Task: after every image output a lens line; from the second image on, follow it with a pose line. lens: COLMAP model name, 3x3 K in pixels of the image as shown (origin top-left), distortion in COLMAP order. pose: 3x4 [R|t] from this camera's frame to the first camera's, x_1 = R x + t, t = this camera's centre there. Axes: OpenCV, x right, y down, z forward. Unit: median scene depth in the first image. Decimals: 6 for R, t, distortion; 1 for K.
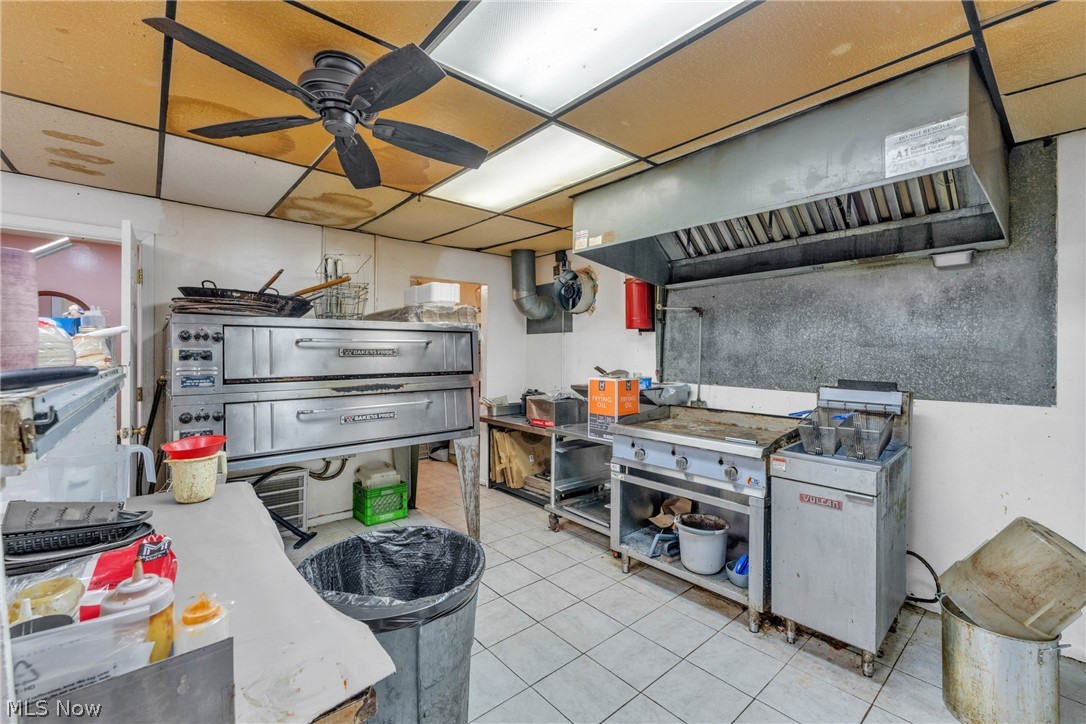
lens RADIAL K [[445.1, 0, 555.9], [0, 445.1, 354.8], [0, 0, 1]] dist [-0.002431, -0.000097]
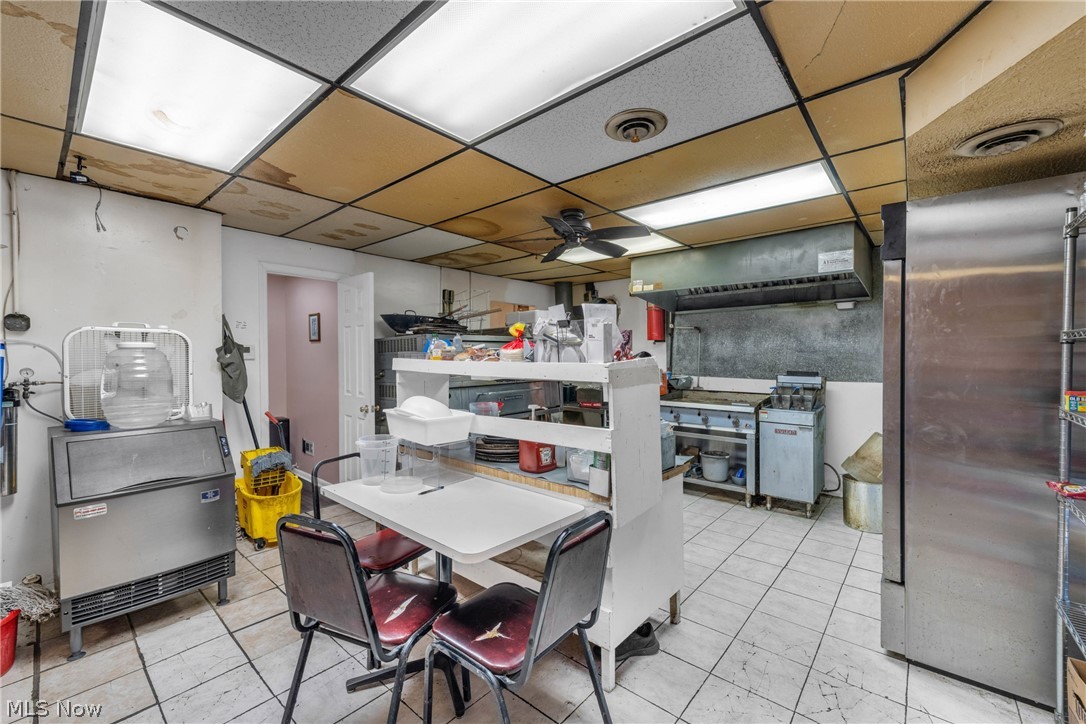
lens RADIAL K [[445.1, 0, 538.4], [0, 445.1, 359.6], [0, 0, 1]] dist [-0.002431, -0.000097]
pose [[0.990657, -0.004632, 0.136300, -0.629471], [0.004297, 0.999987, 0.002758, 0.002249], [-0.136311, -0.002147, 0.990664, -0.662756]]
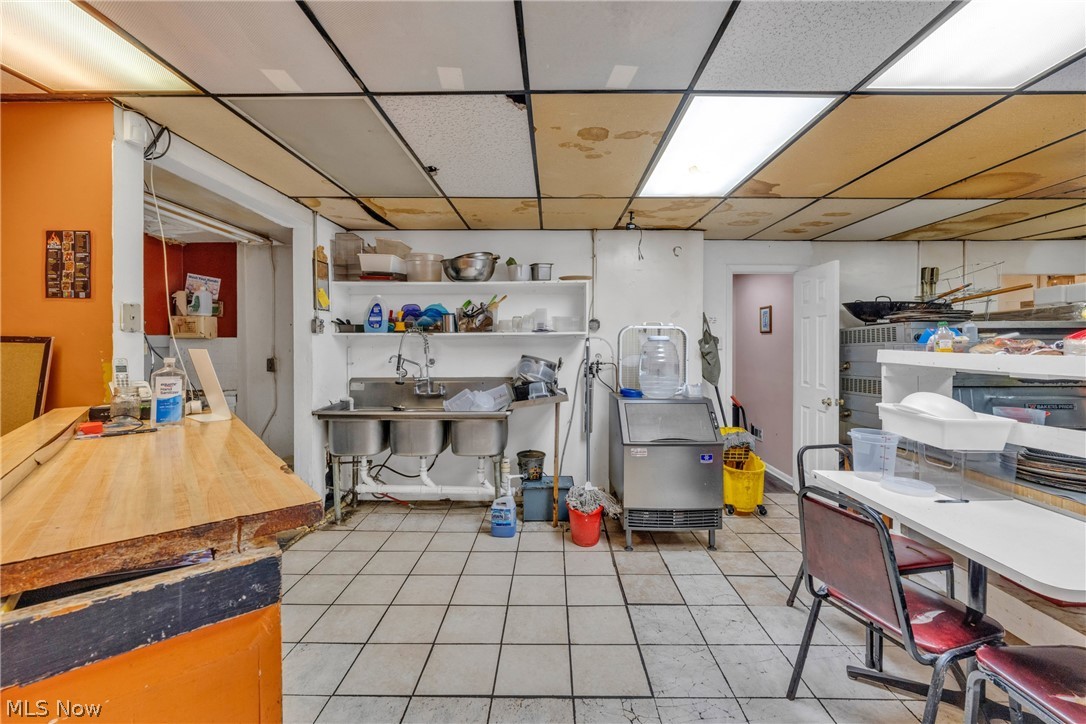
lens RADIAL K [[445.1, 0, 538.0], [0, 445.1, 342.6], [0, 0, 1]] dist [-0.002431, -0.000097]
pose [[0.743808, -0.003613, -0.668384, -0.747222], [-0.007042, 0.999888, -0.013241, 0.002955], [0.668356, 0.014555, 0.743699, -0.830707]]
